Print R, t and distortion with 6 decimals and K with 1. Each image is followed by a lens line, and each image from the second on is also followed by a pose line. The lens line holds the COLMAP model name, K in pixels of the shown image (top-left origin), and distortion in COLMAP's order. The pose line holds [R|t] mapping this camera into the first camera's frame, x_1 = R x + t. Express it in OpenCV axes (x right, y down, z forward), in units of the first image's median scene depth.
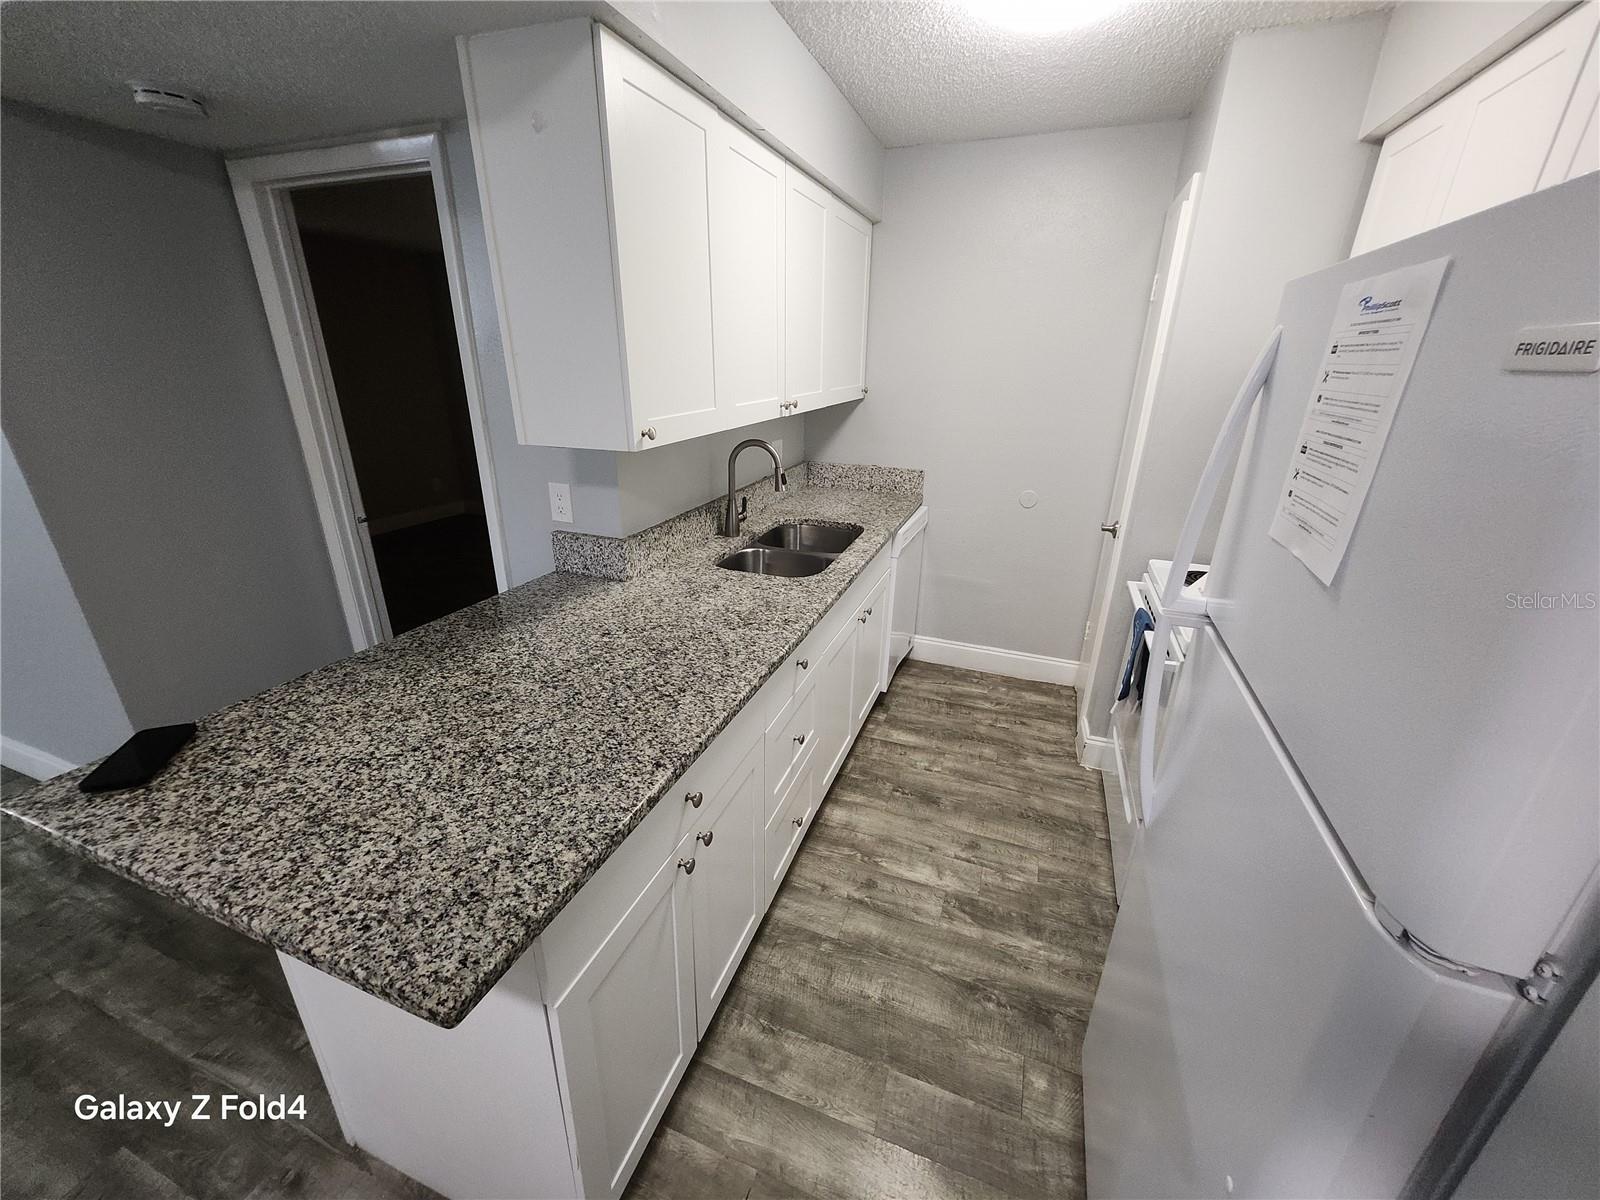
lens RADIAL K [[632.7, 0, 800.0], [0, 632.7, 600.0], [0, 0, 1]] dist [0.001773, 0.000006]
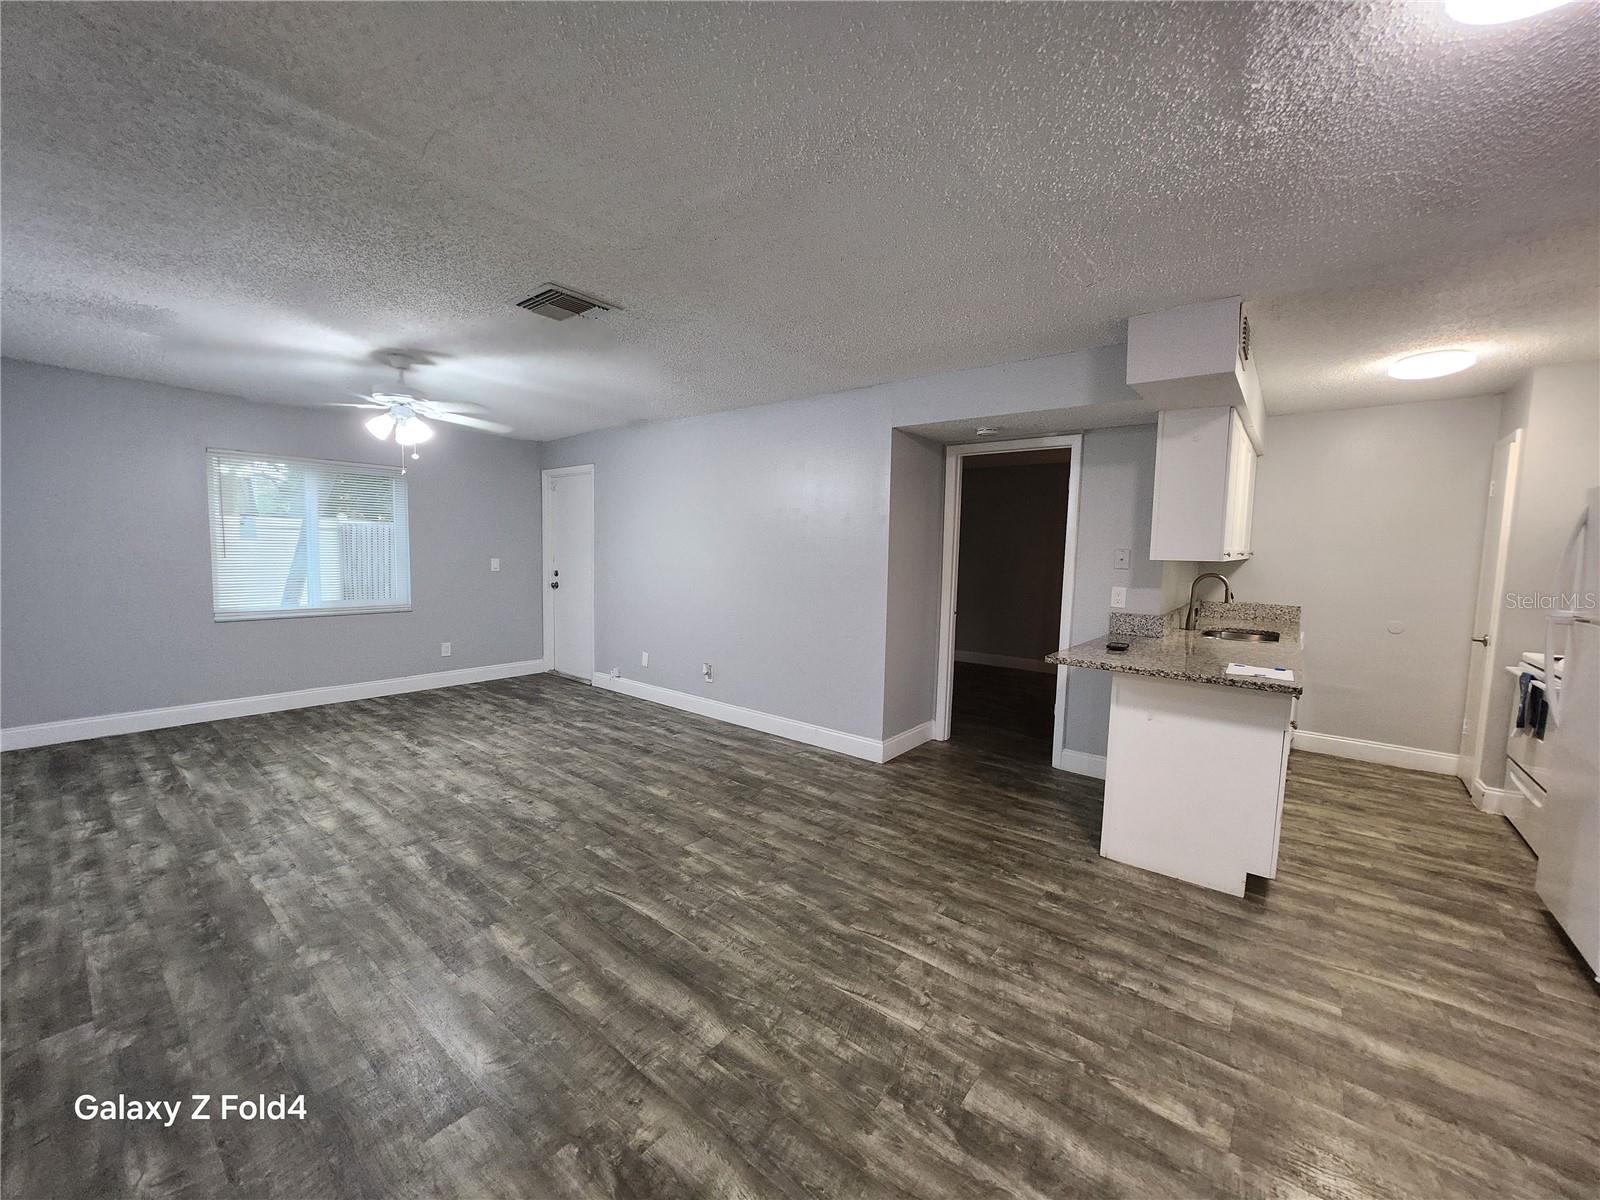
lens RADIAL K [[630.2, 0, 804.6], [0, 630.2, 597.9], [0, 0, 1]] dist [-0.001468, 0.002707]
pose [[0.950691, 0.035005, -0.308159, -0.765219], [-0.123049, 0.954632, -0.271175, 0.533246], [0.284686, 0.295722, 0.911867, -1.118638]]
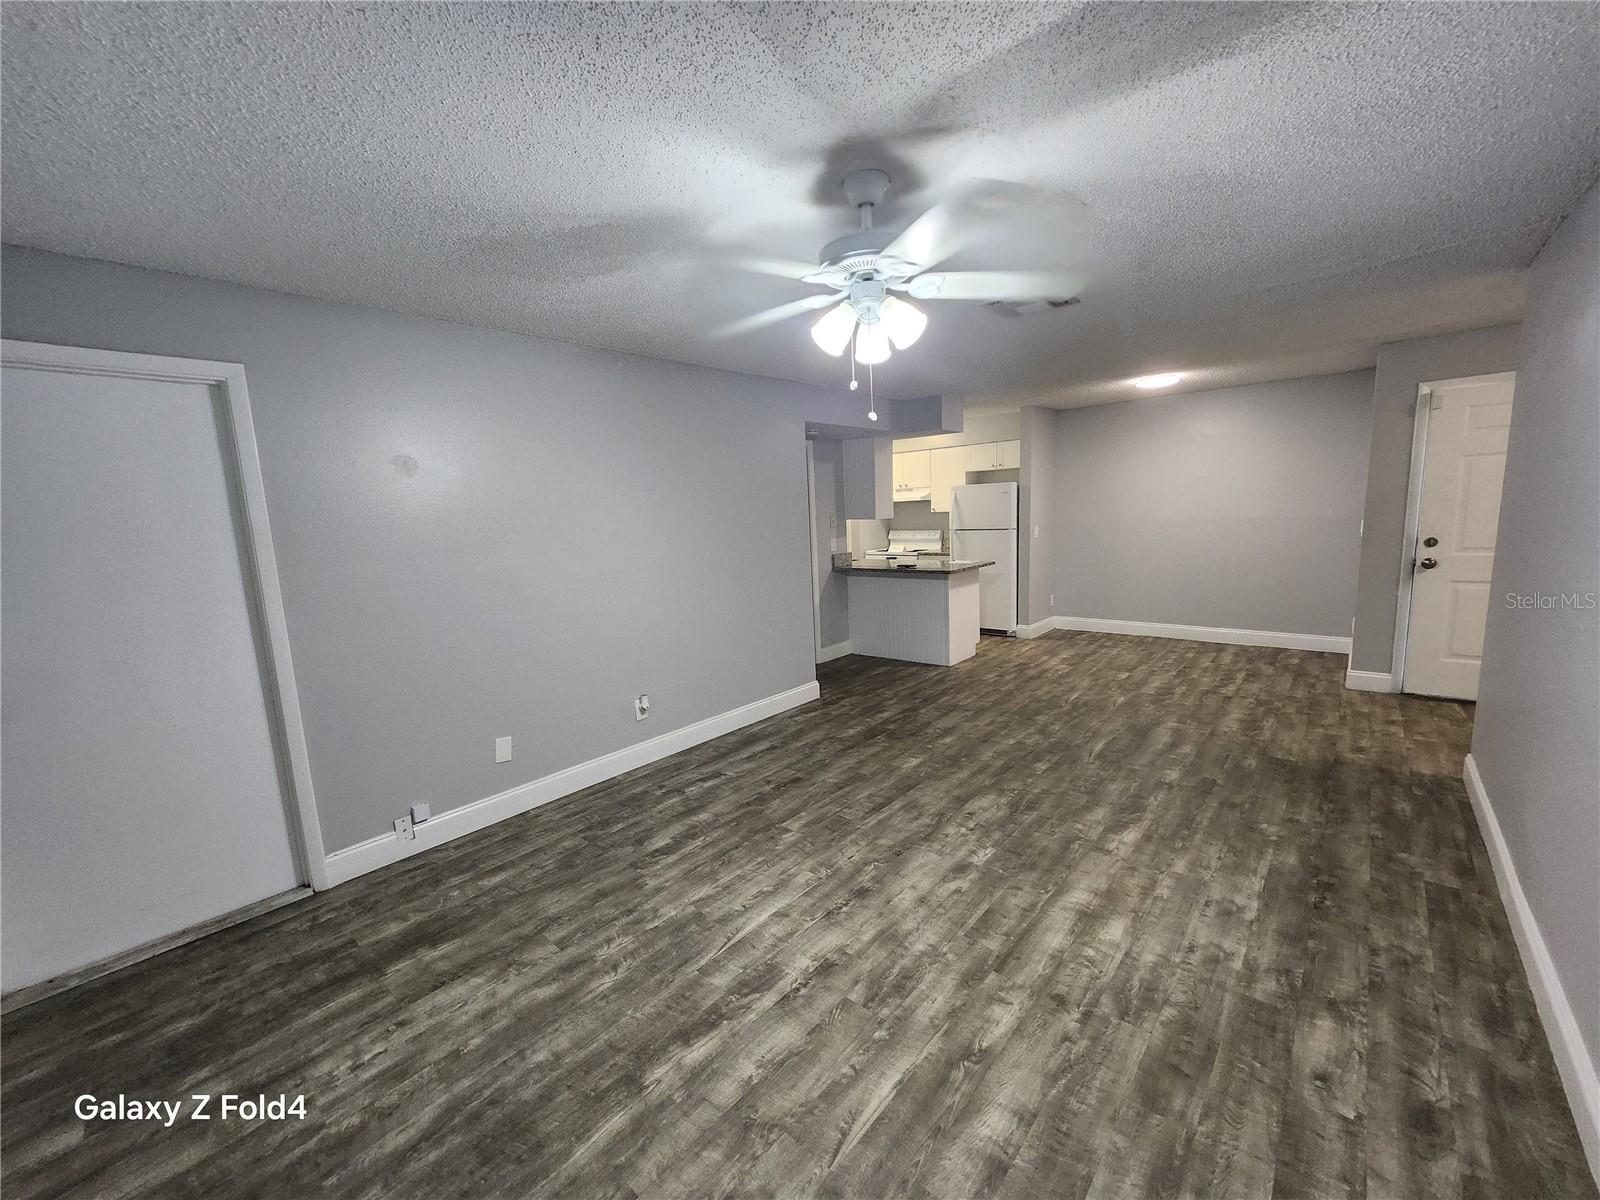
lens RADIAL K [[606.3, 0, 800.0], [0, 606.3, 600.0], [0, 0, 1]] dist [-0.001568, 0.000040]
pose [[0.376978, -0.164165, 0.911558, -3.472544], [0.378695, 0.925467, 0.010059, 0.016528], [-0.845268, 0.341410, 0.411049, -0.026757]]
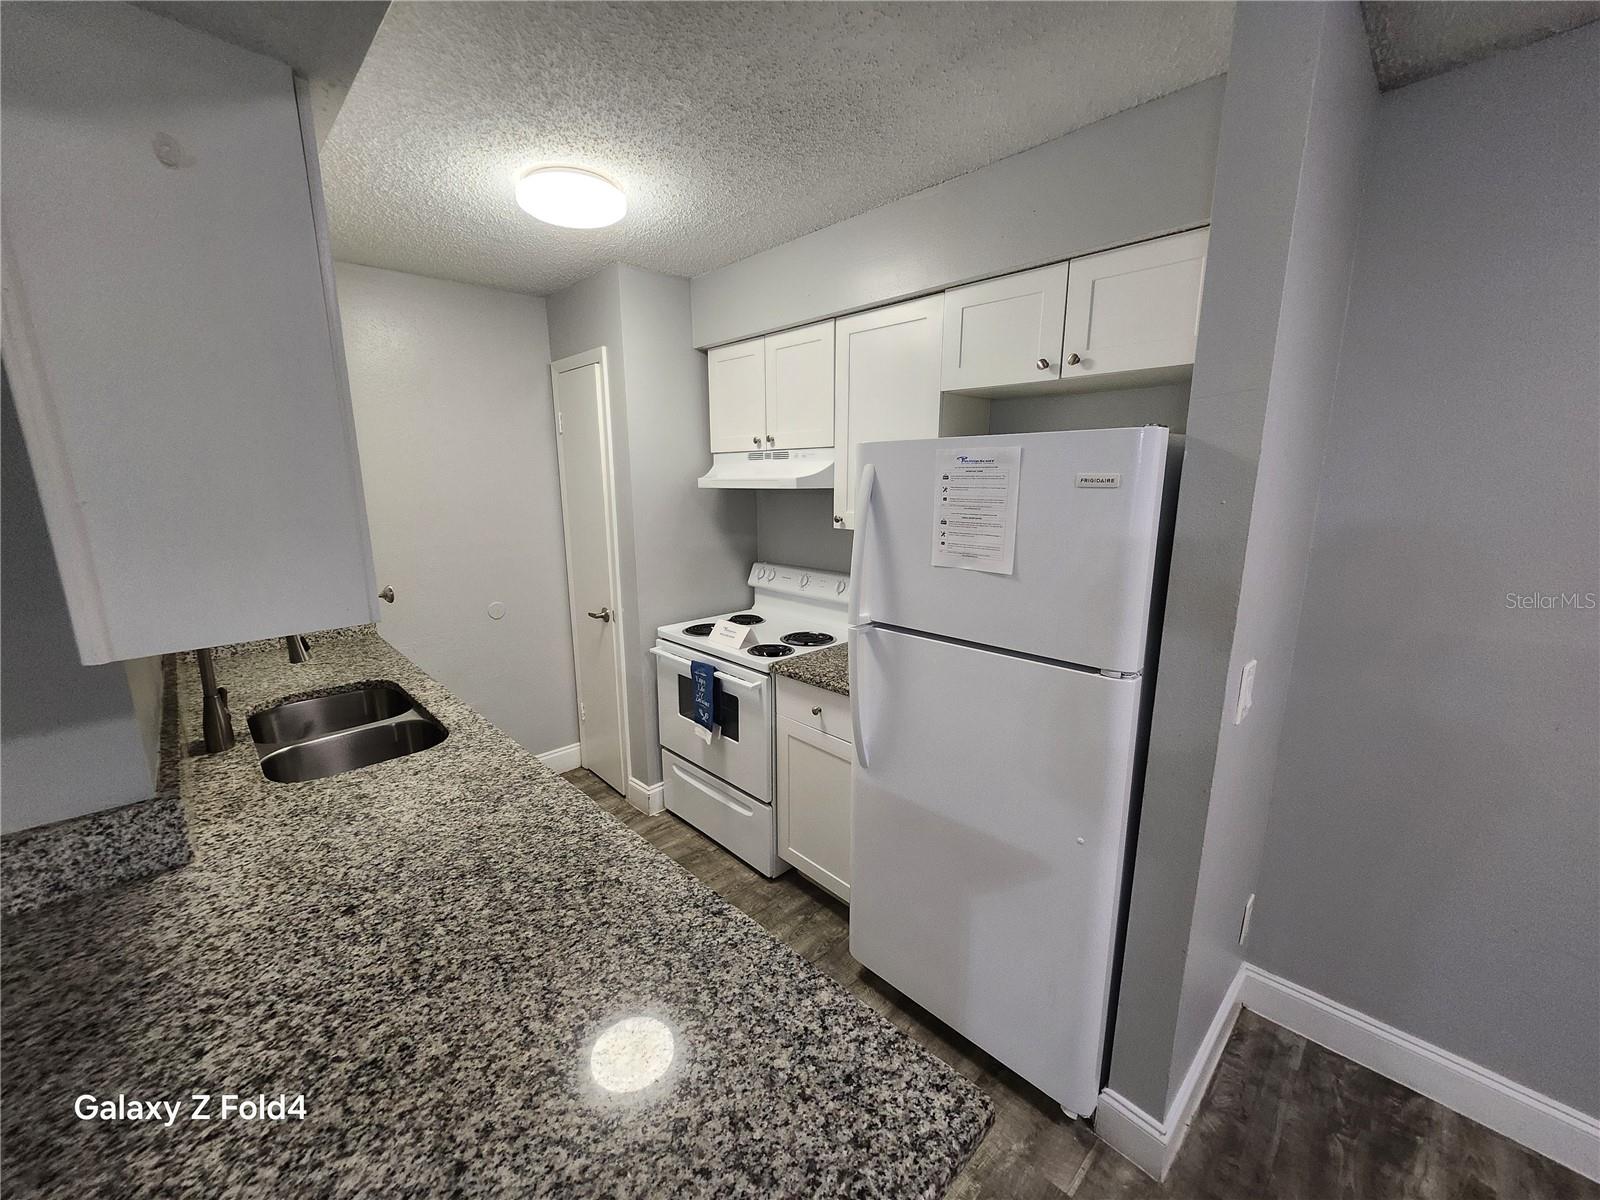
lens RADIAL K [[625.1, 0, 790.0], [0, 625.1, 601.8], [0, 0, 1]] dist [-0.000236, -0.000067]
pose [[0.430697, -0.197104, 0.880710, -0.531584], [0.334327, 0.941276, 0.047161, -0.105080], [-0.838287, 0.274133, 0.471302, 0.210061]]
